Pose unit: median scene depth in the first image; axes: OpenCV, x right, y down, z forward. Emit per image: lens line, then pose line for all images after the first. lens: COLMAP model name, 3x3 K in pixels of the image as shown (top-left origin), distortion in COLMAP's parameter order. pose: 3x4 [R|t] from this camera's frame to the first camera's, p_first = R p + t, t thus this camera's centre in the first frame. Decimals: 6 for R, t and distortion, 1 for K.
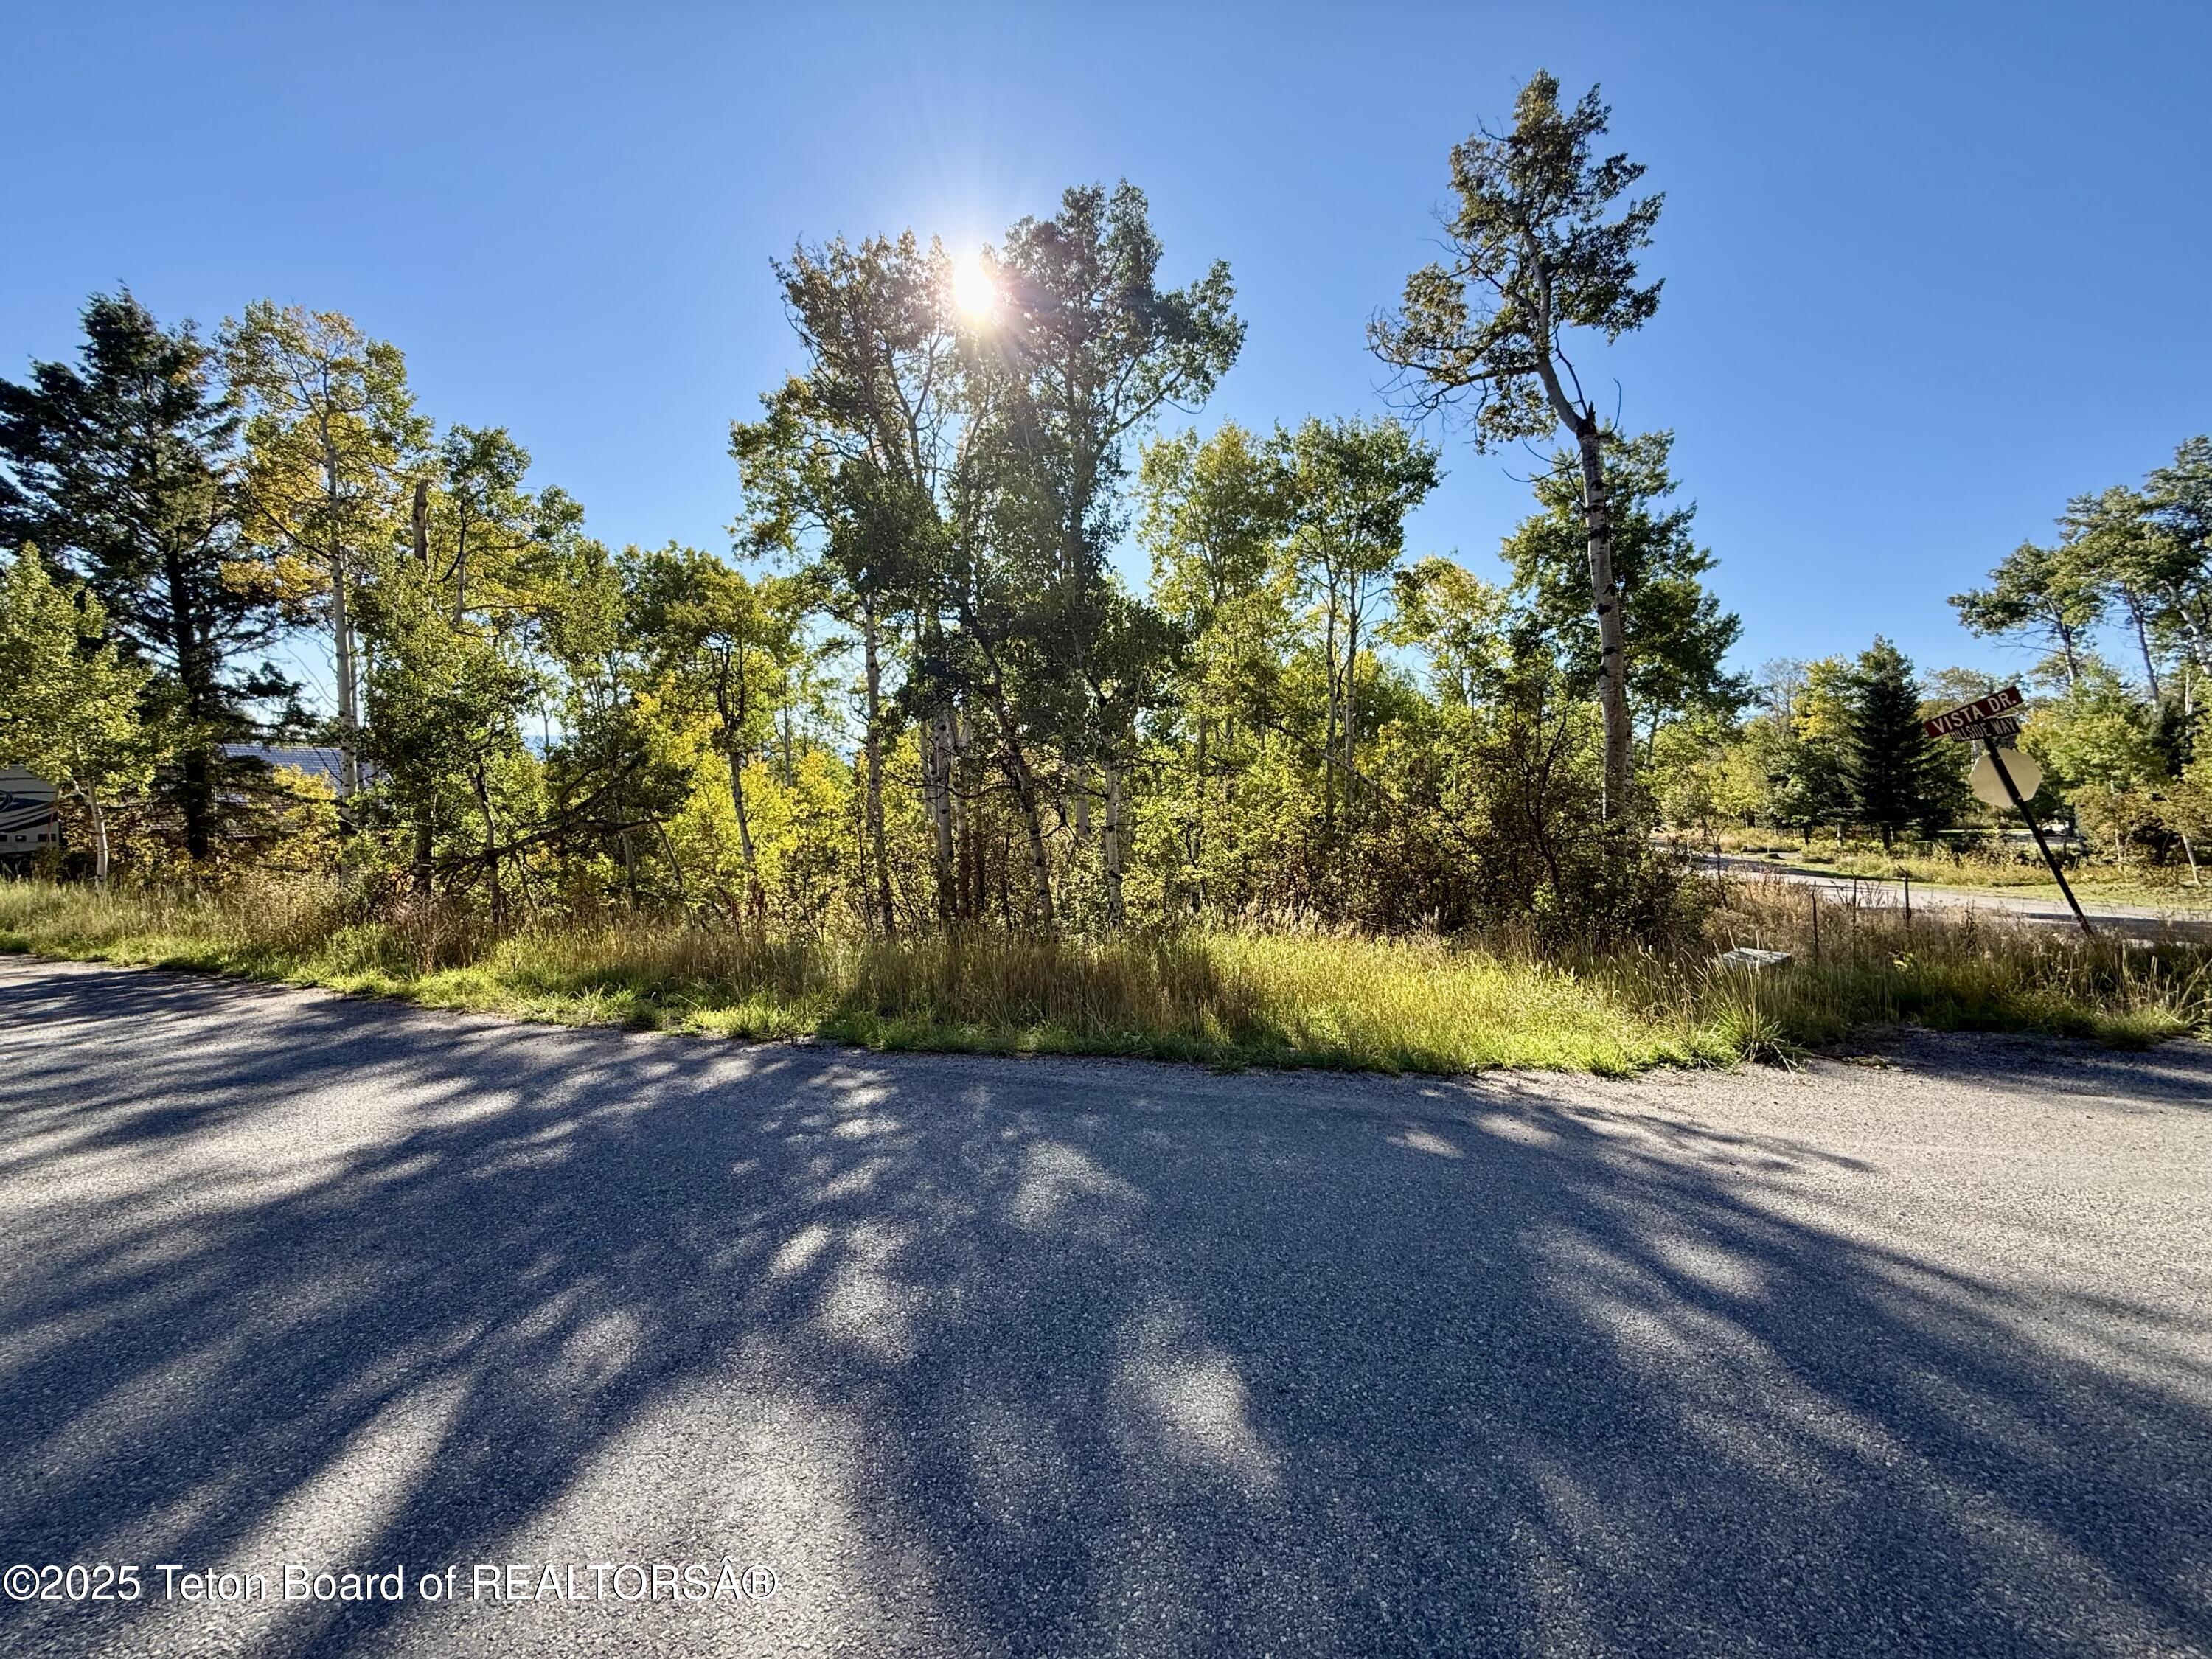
lens RADIAL K [[873.3, 0, 1096.4], [0, 873.3, 829.5], [0, 0, 1]] dist [-0.000765, 0.000126]
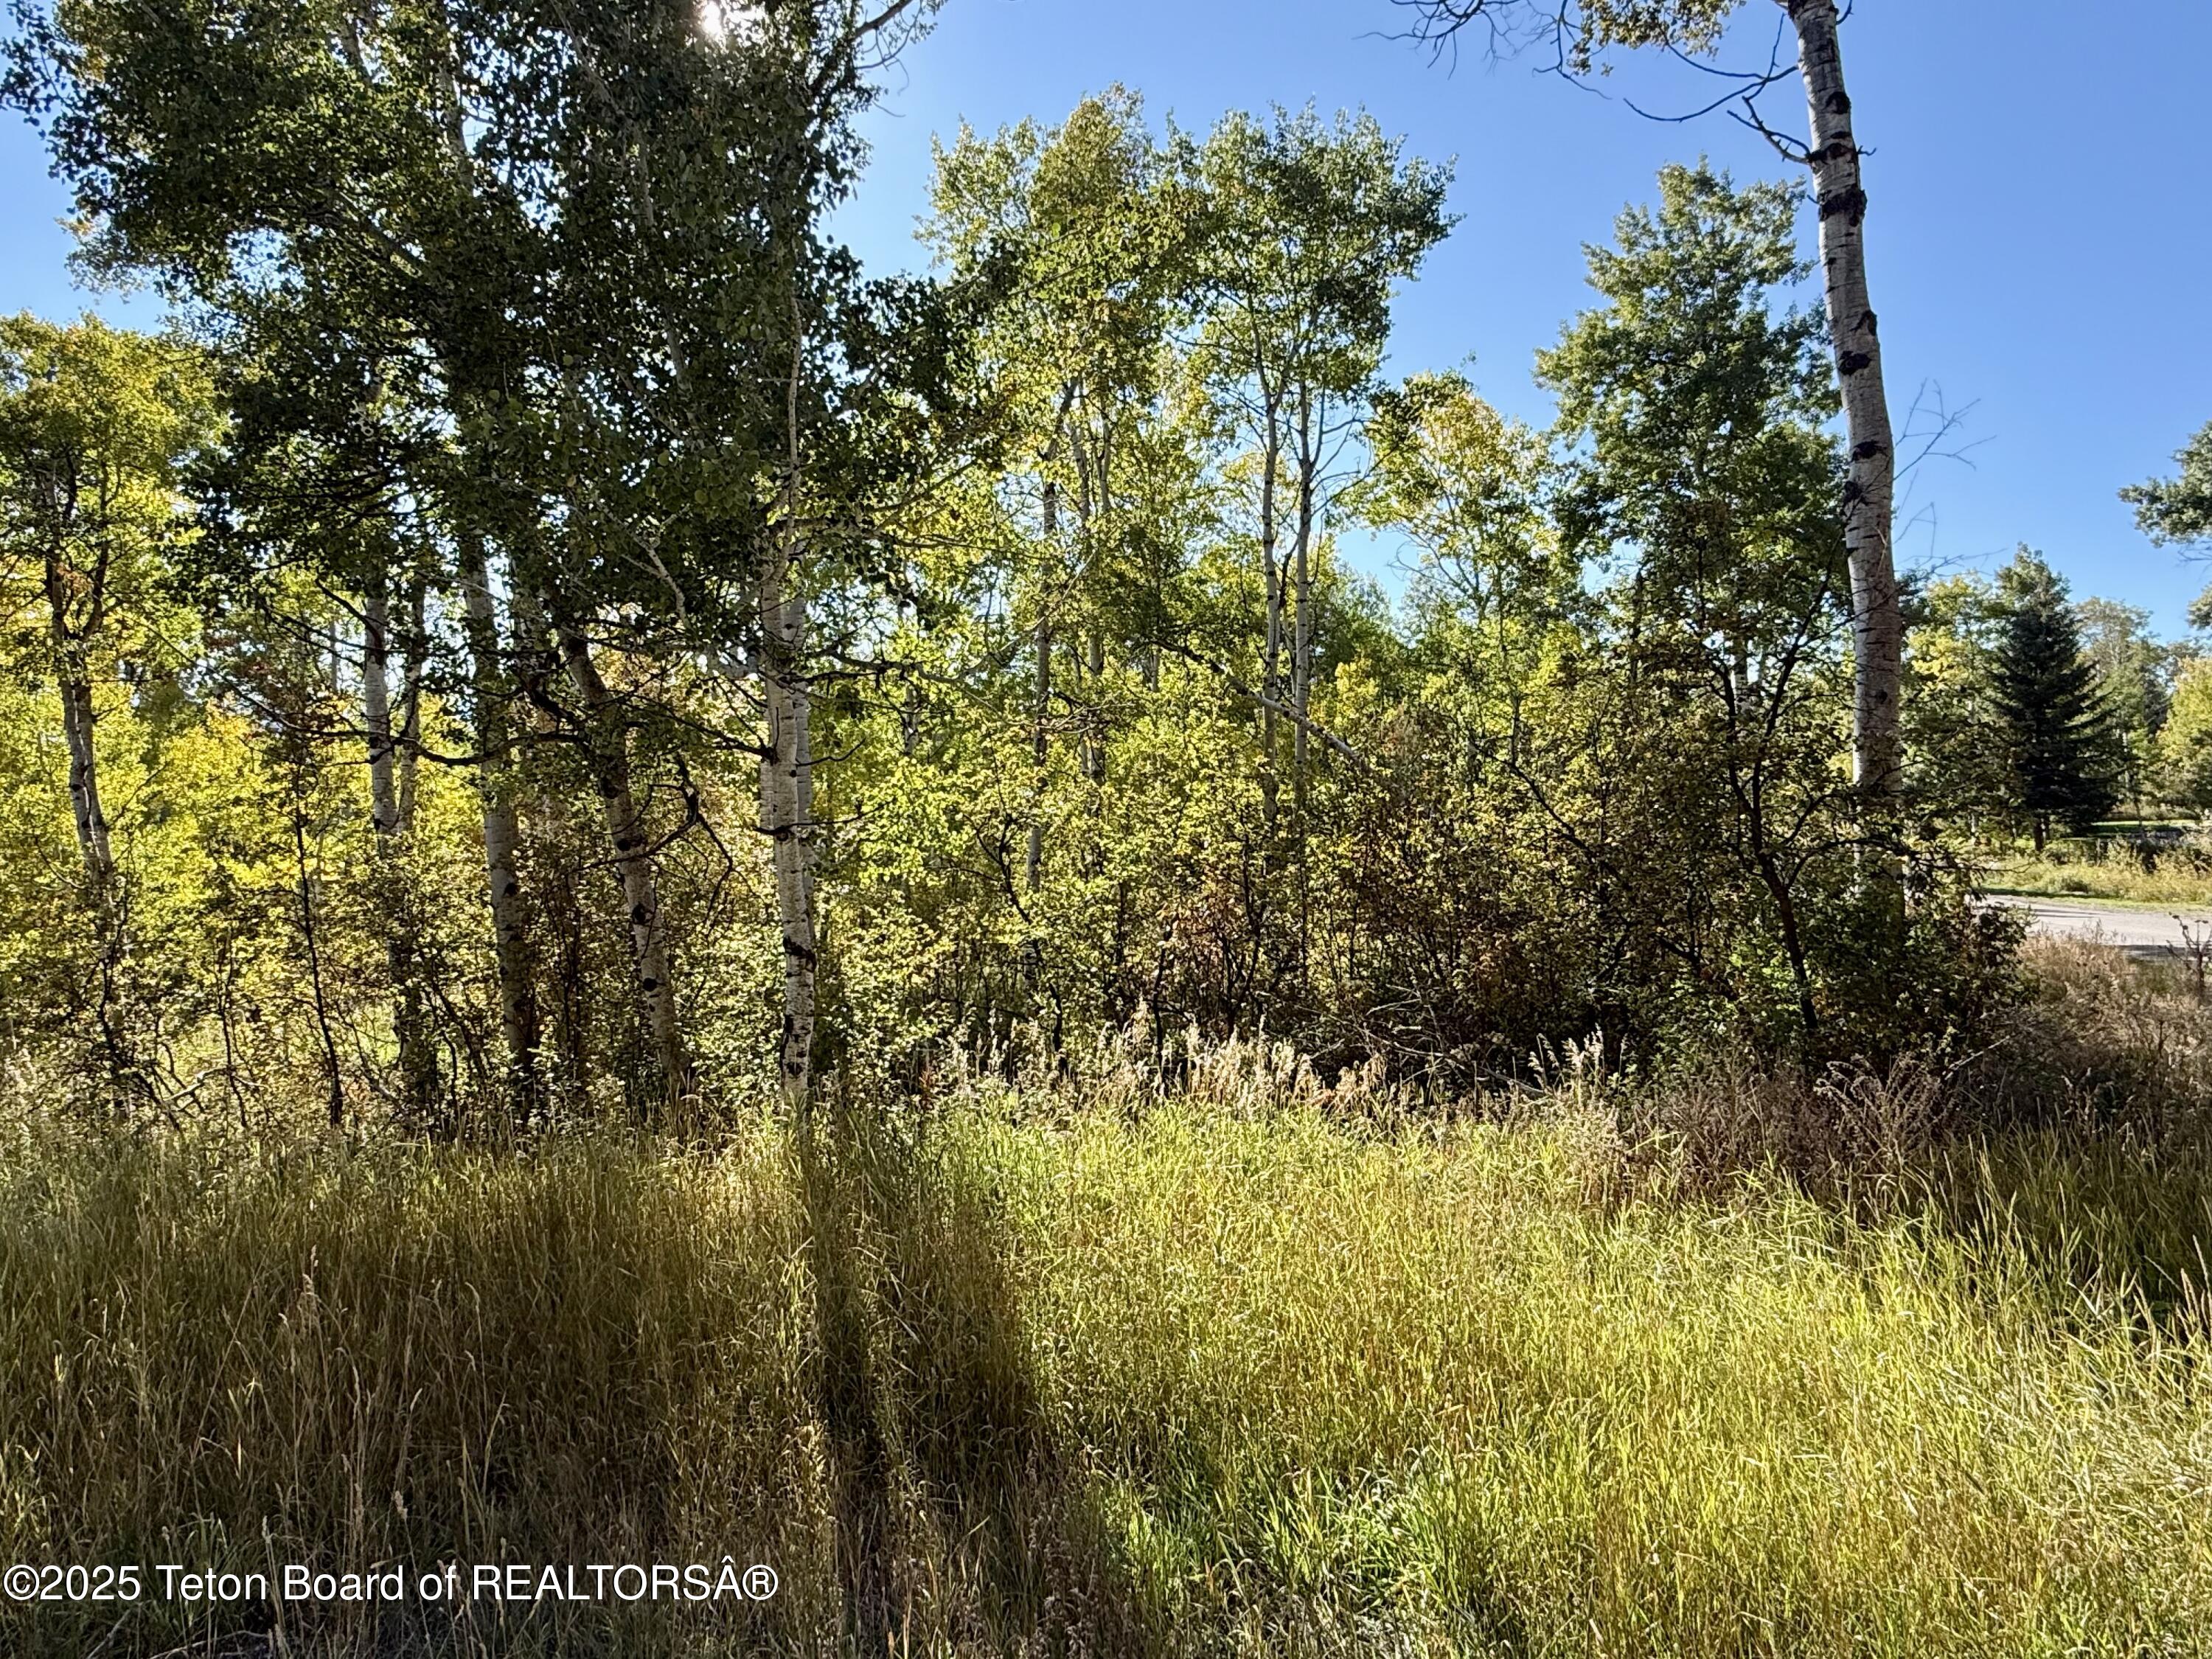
lens RADIAL K [[1283.3, 0, 1106.0], [0, 1283.3, 829.5], [0, 0, 1]] dist [0.002478, 0.000494]
pose [[0.989047, -0.010241, 0.147245, 0.032849], [0.010688, 0.999940, -0.002248, 0.000202], [-0.147213, 0.003798, 0.989098, 0.169228]]
